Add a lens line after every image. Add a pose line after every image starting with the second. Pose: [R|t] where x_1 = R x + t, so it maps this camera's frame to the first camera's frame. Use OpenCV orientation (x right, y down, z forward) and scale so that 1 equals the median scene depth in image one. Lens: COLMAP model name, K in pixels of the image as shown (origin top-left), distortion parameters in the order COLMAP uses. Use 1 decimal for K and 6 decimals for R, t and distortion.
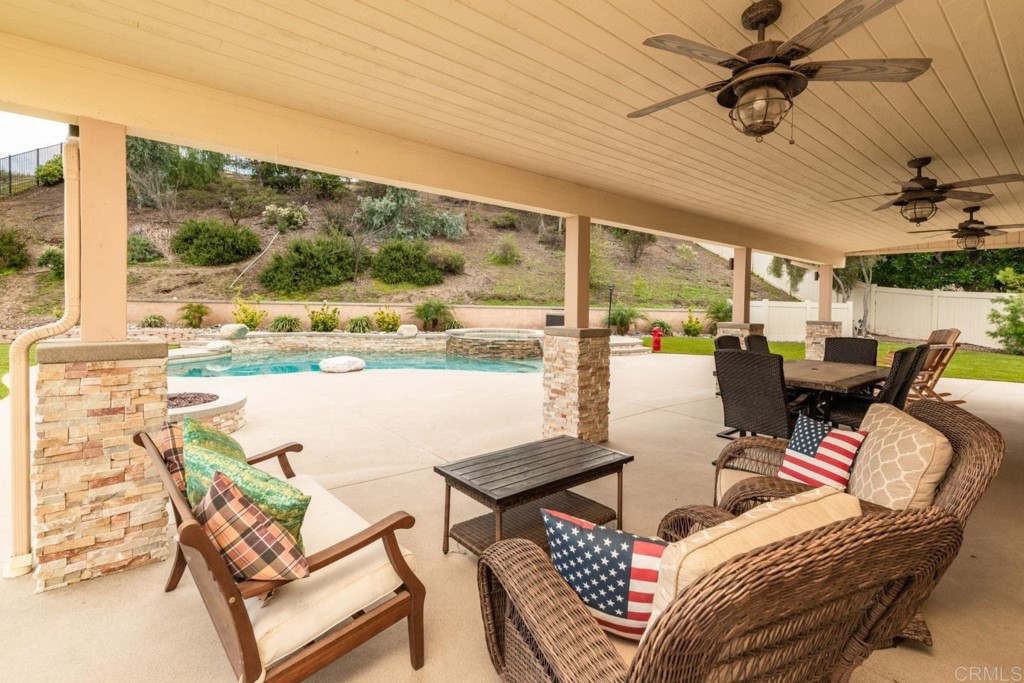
lens RADIAL K [[471.3, 0, 508.5], [0, 471.3, 309.4], [0, 0, 1]] dist [0.009553, 0.000165]
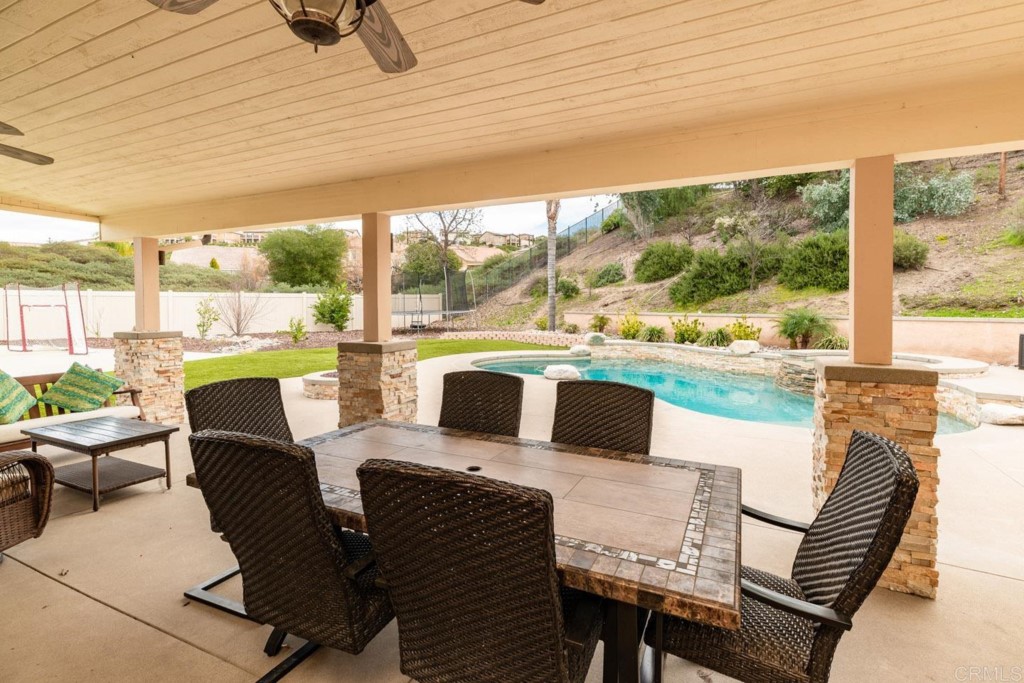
lens RADIAL K [[480.2, 0, 539.1], [0, 480.2, 317.0], [0, 0, 1]] dist [0.011242, -0.000338]
pose [[0.423364, 0.000300, -0.905960, 0.325925], [-0.009004, 0.999952, -0.003877, -0.000868], [0.905915, 0.009799, 0.423346, 0.269806]]
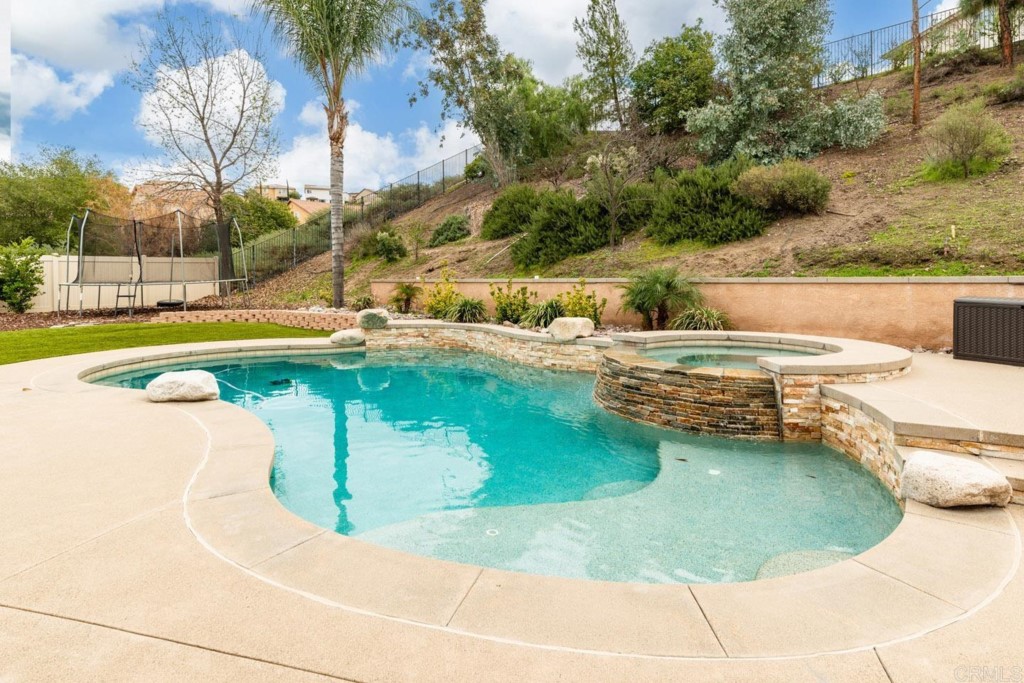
lens RADIAL K [[553.0, 0, 540.1], [0, 553.0, 280.4], [0, 0, 1]] dist [0.007663, 0.000038]
pose [[0.570259, -0.023031, -0.821142, 0.218266], [-0.000608, 0.999595, -0.028458, 0.008059], [0.821465, 0.016728, 0.570014, 0.524549]]
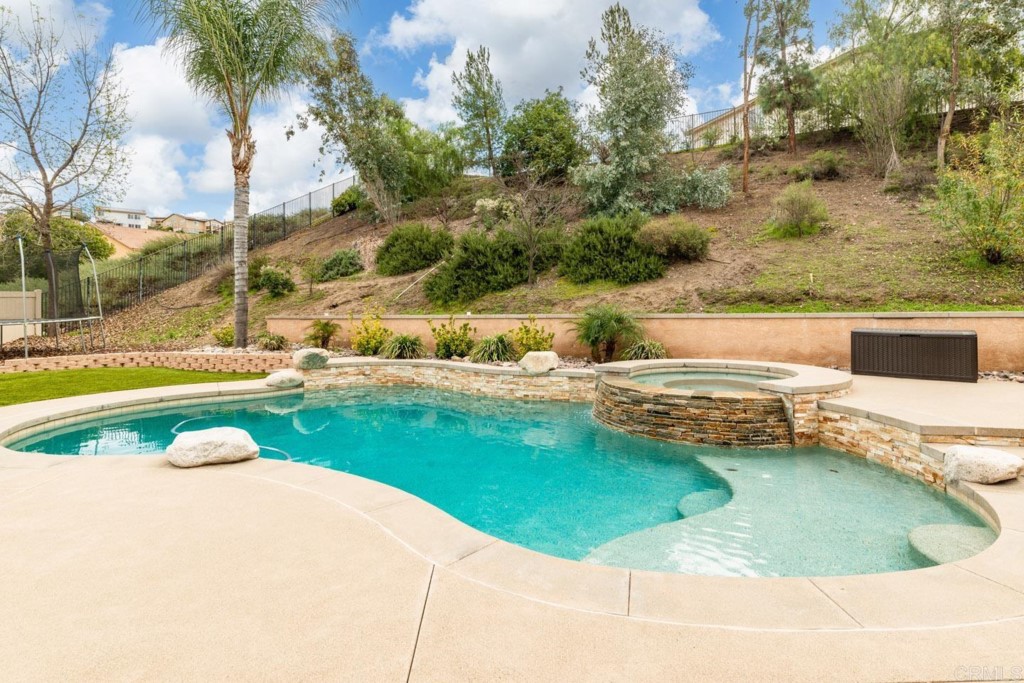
lens RADIAL K [[513.0, 0, 530.7], [0, 513.0, 295.3], [0, 0, 1]] dist [0.005183, 0.000731]
pose [[0.798065, -0.046284, -0.600792, 0.124741], [0.016644, 0.998359, -0.054802, -0.000930], [0.602342, 0.033736, 0.797525, 0.418150]]
